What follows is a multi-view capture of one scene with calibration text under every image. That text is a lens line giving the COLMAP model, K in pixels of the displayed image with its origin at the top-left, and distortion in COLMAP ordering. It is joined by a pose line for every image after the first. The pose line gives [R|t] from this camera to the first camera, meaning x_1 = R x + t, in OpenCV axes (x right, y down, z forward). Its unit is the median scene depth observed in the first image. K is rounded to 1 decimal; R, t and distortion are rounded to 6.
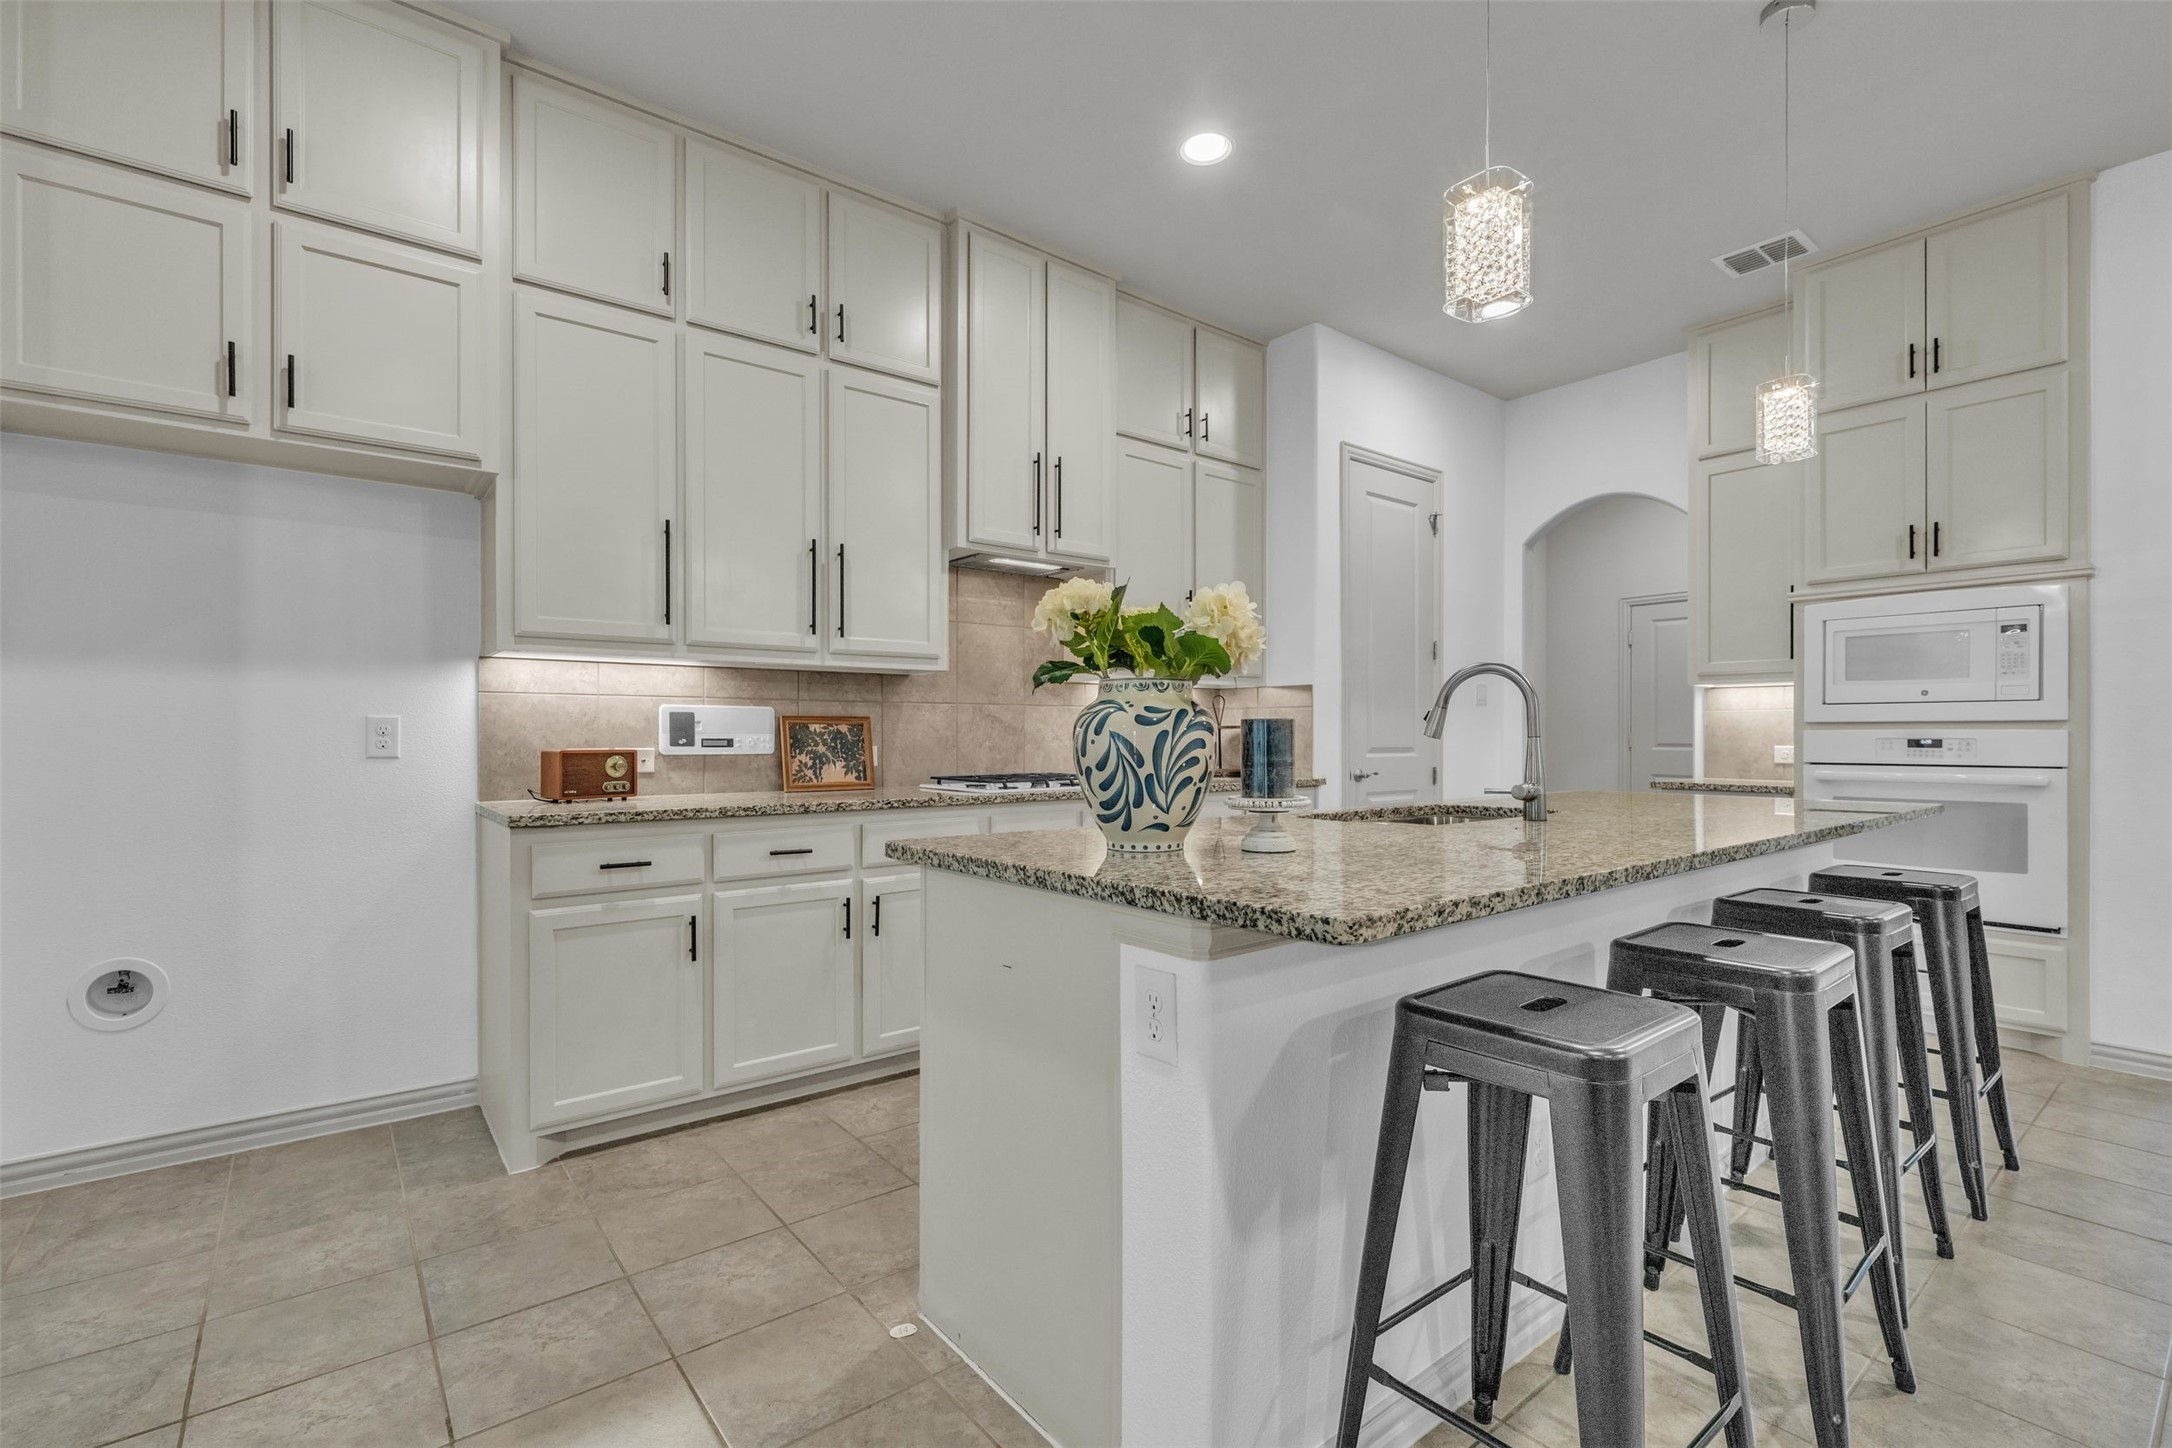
lens RADIAL K [[988.4, 0, 1080.9], [0, 988.4, 738.8], [0, 0, 1]] dist [-0.001809, -0.000485]
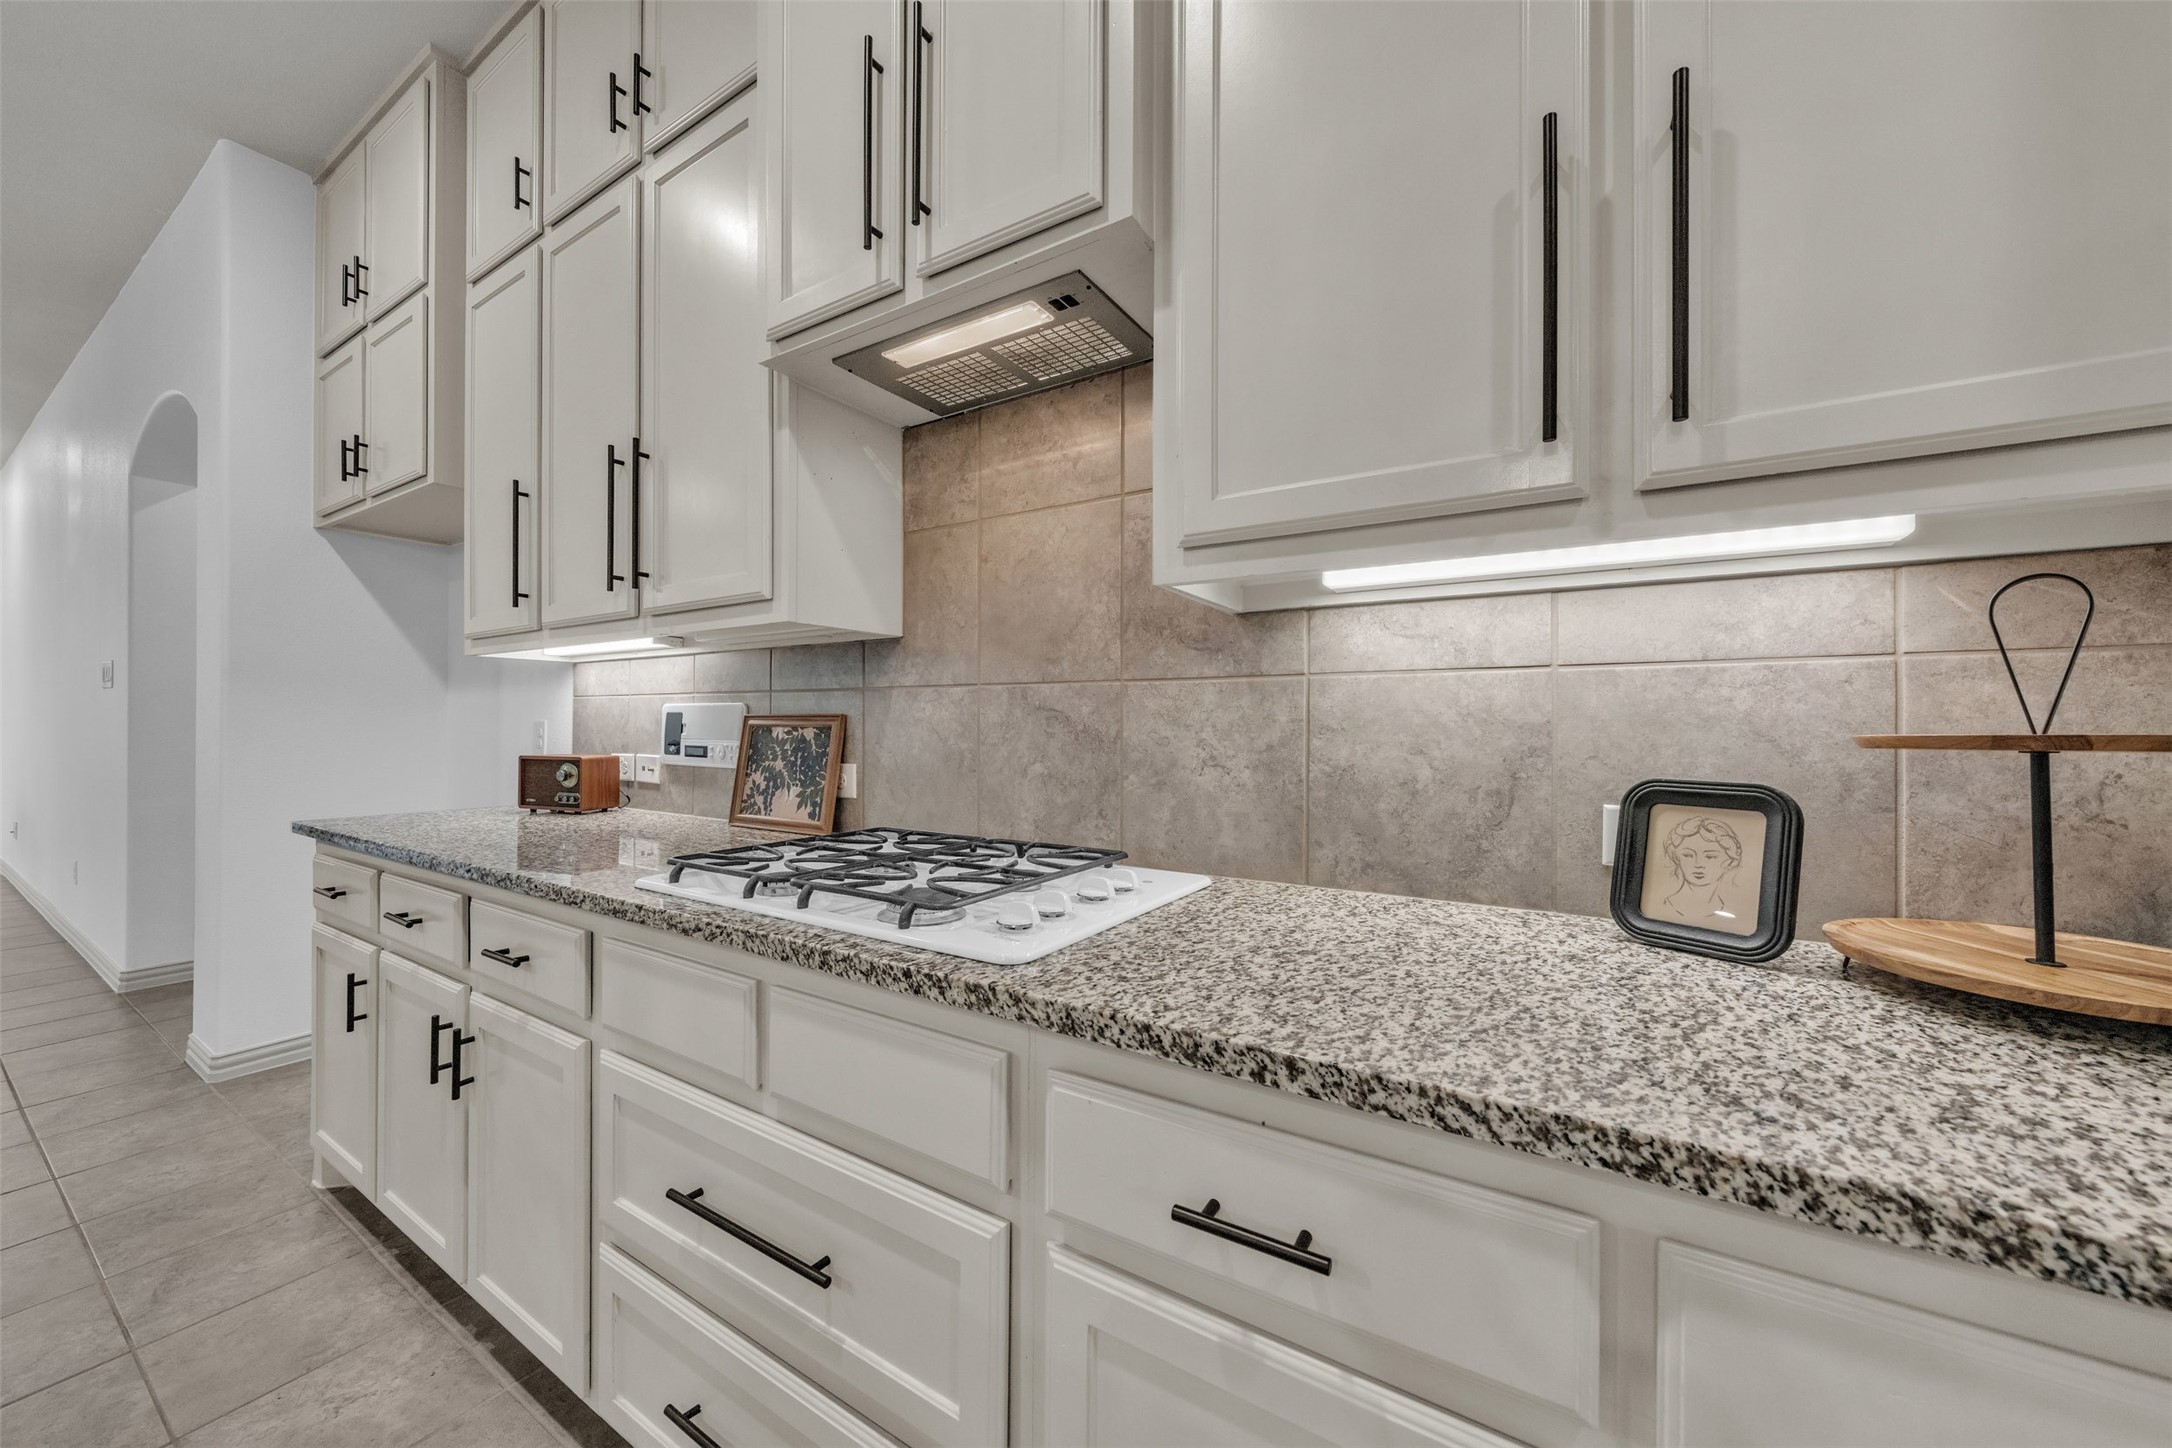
lens RADIAL K [[785.2, 0, 1069.8], [0, 785.2, 718.5], [0, 0, 1]] dist [-0.002695, 0.000525]
pose [[0.322003, 0.000254, -0.946739, 0.302185], [-0.003098, 0.999995, -0.000785, -0.021610], [0.946734, 0.003186, 0.322002, 1.055305]]
